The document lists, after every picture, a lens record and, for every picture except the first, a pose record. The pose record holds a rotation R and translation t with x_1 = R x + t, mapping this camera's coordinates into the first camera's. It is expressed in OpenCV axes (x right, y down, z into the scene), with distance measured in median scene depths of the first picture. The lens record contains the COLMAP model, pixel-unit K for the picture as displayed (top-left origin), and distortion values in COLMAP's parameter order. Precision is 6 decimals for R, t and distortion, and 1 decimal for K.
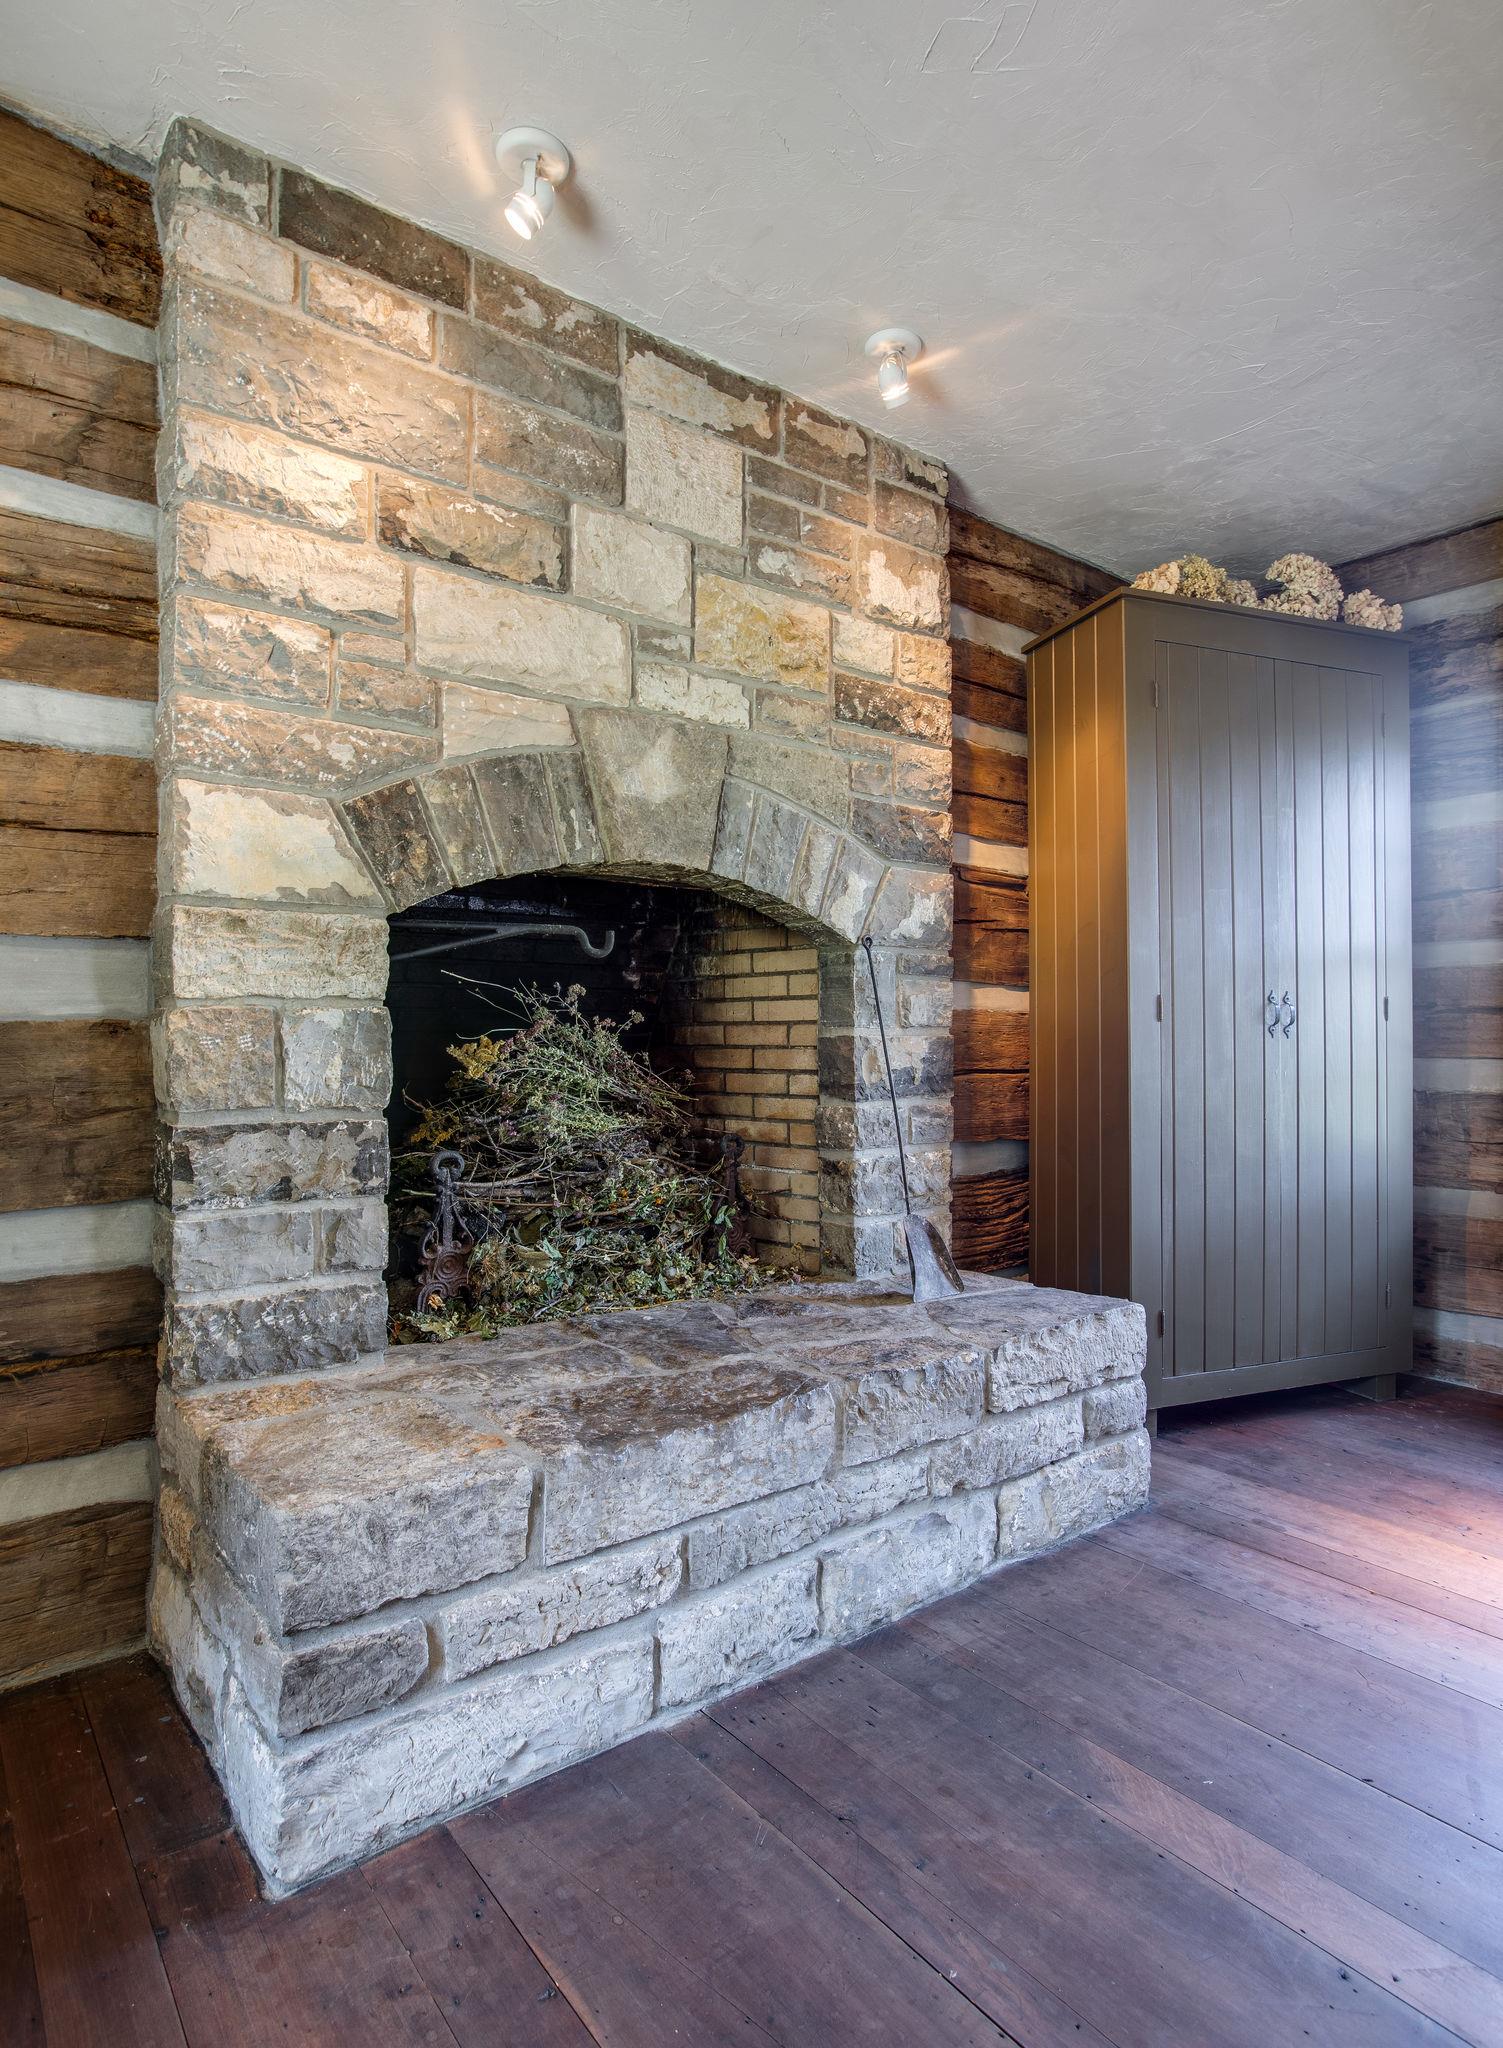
lens RADIAL K [[1118.7, 0, 753.1], [0, 1118.7, 1034.6], [0, 0, 1]] dist [-0.052742, 0.041486]
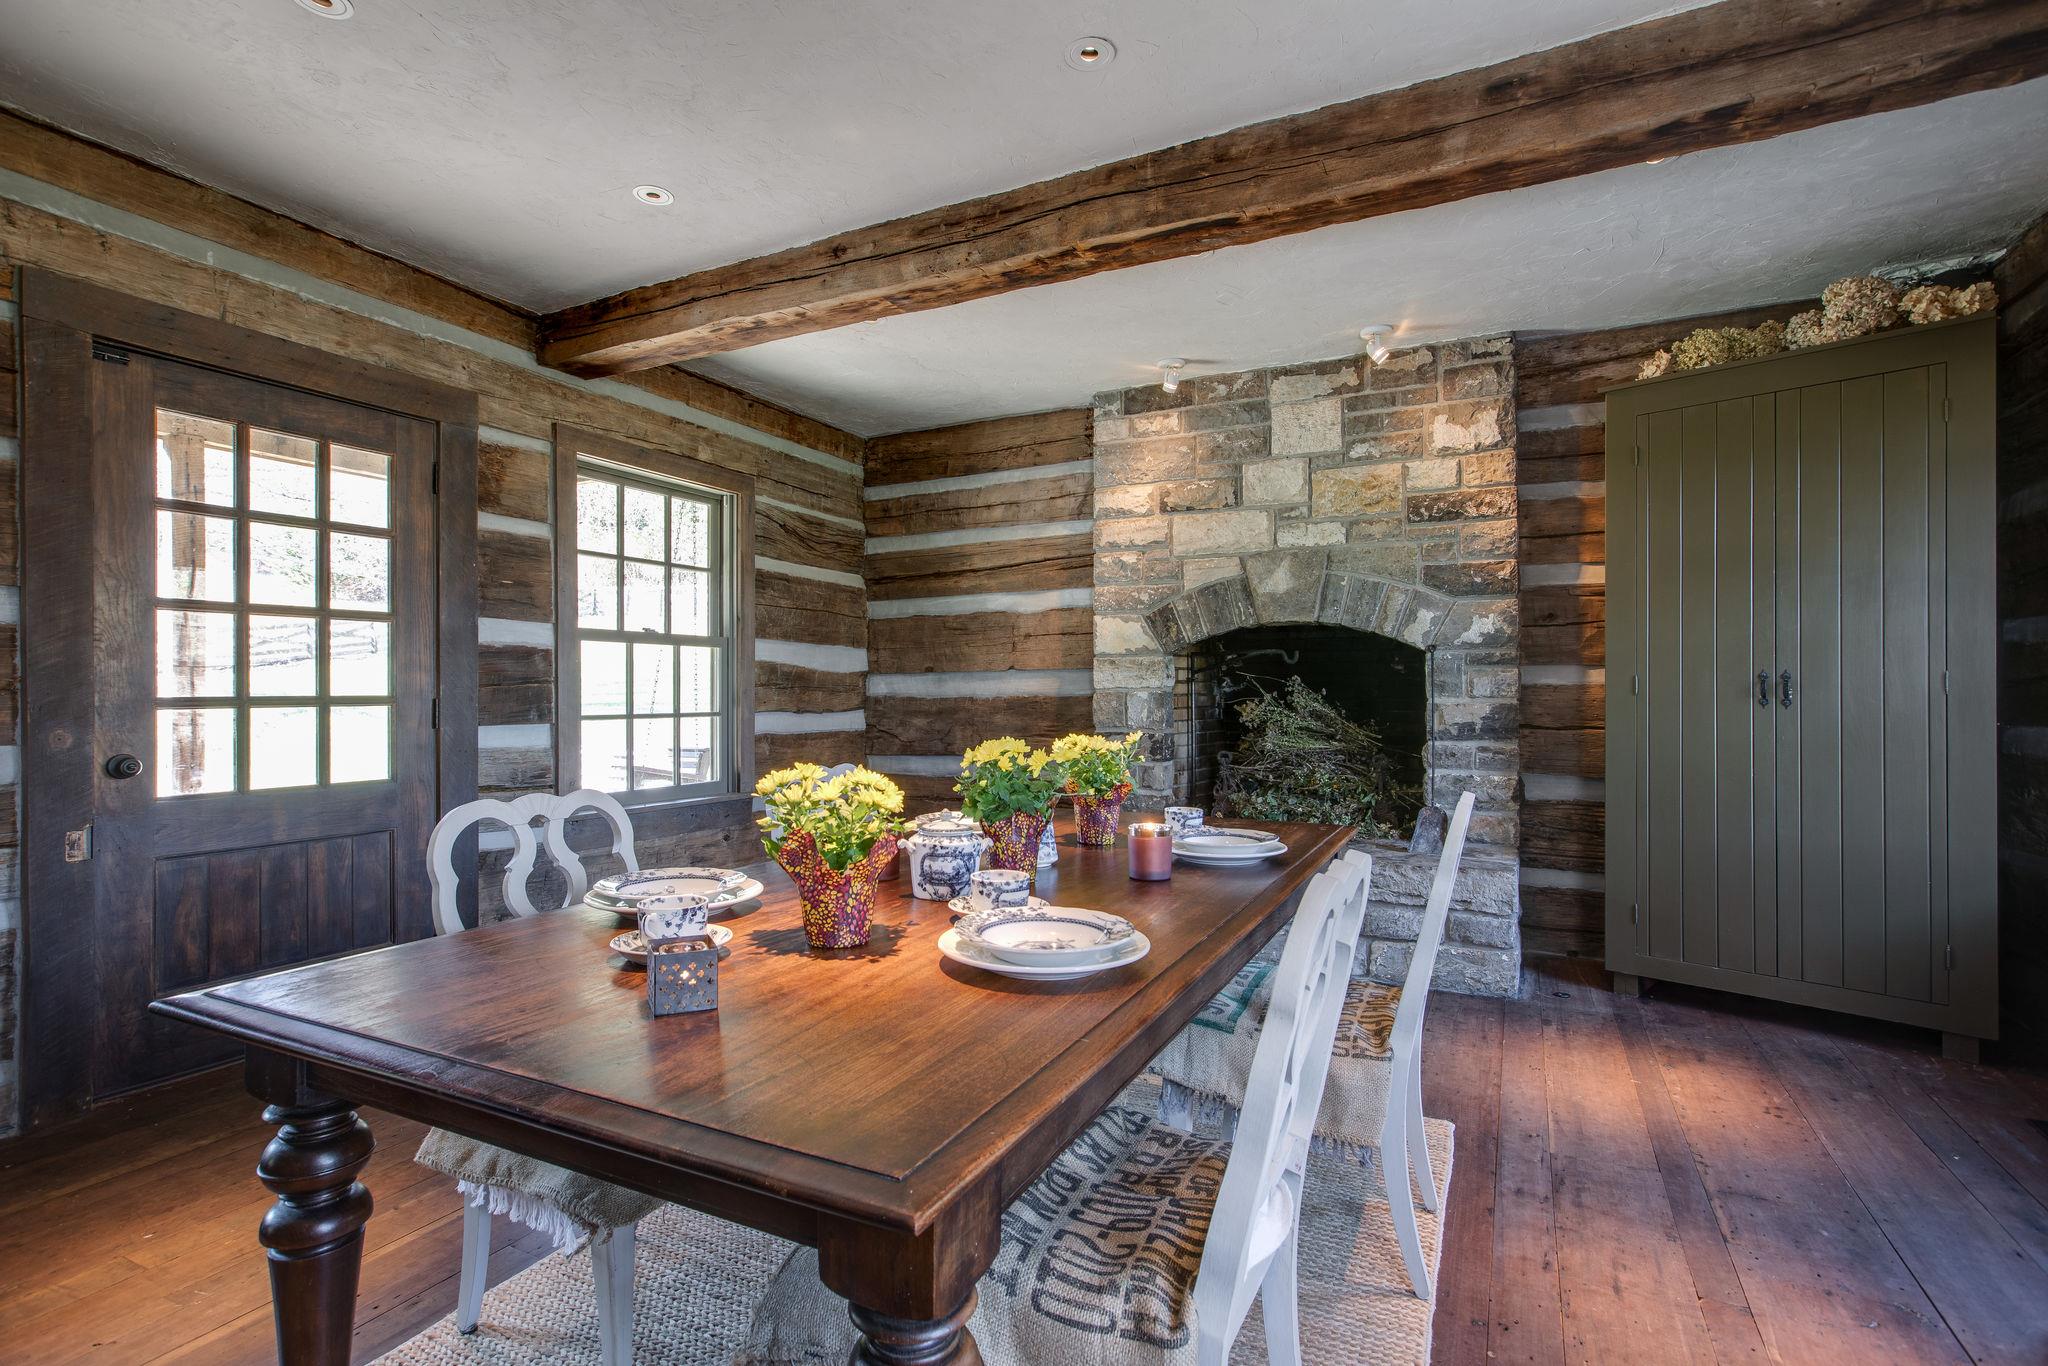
lens RADIAL K [[987.1, 0, 1024.0], [0, 987.1, 683.0], [0, 0, 1]] dist [0.000334, 0.000502]
pose [[0.438926, -0.003202, -0.898518, 1.365940], [0.004957, 0.999987, -0.001142, -0.035135], [0.898510, -0.003953, 0.438936, -0.265875]]
